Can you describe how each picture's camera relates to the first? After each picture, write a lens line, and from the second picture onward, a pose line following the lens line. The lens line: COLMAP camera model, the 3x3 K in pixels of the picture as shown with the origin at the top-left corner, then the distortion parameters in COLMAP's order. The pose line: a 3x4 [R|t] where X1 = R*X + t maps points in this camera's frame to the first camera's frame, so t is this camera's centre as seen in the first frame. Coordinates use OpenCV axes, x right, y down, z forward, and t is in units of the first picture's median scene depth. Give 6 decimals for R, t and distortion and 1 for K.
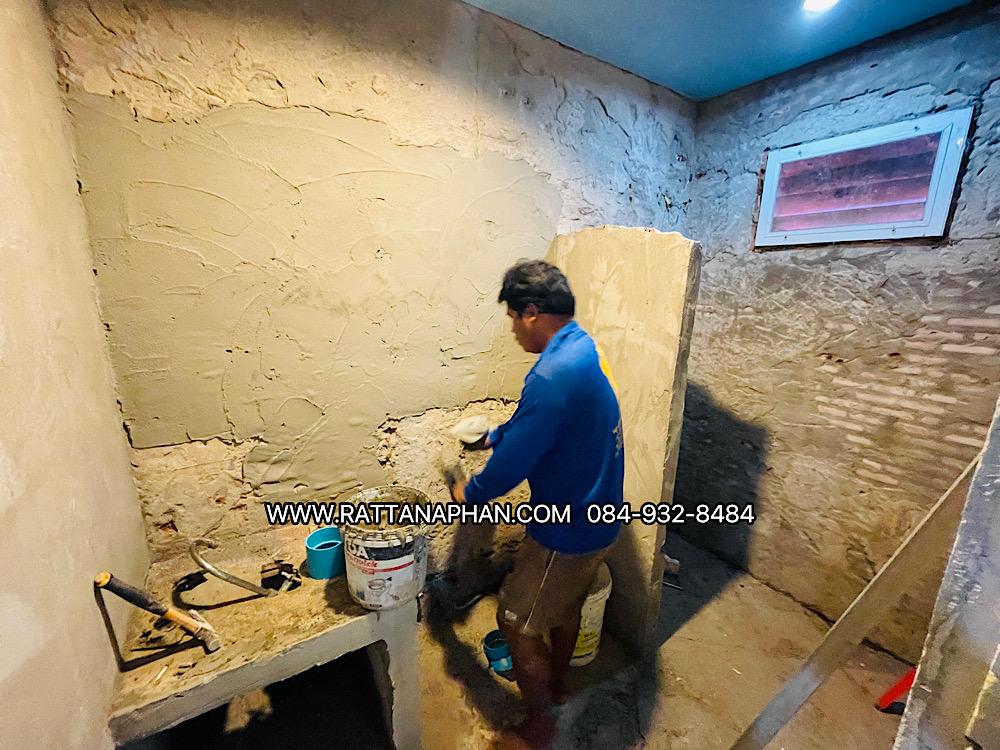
lens RADIAL K [[403.3, 0, 497.7], [0, 403.3, 372.8], [0, 0, 1]] dist [-0.004370, -0.000041]
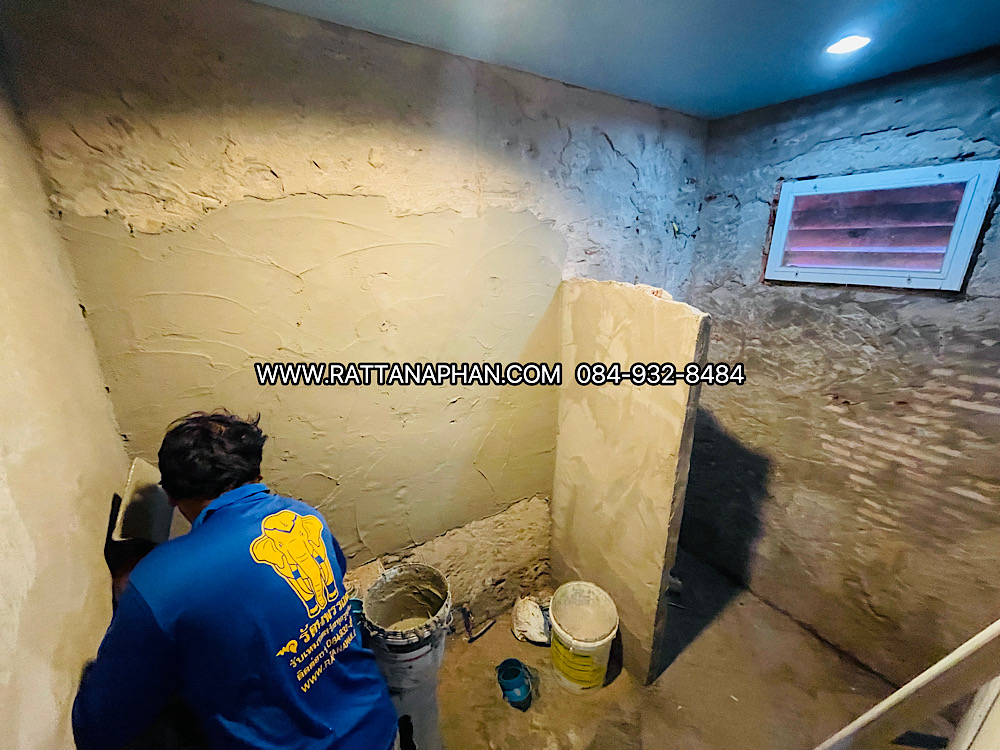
lens RADIAL K [[403.3, 0, 496.7], [0, 403.3, 368.0], [0, 0, 1]] dist [-0.004370, -0.000041]
pose [[0.999675, -0.023559, -0.009716, -0.008439], [0.024314, 0.995930, 0.086791, -0.235555], [0.007631, -0.086999, 0.996179, 0.003485]]
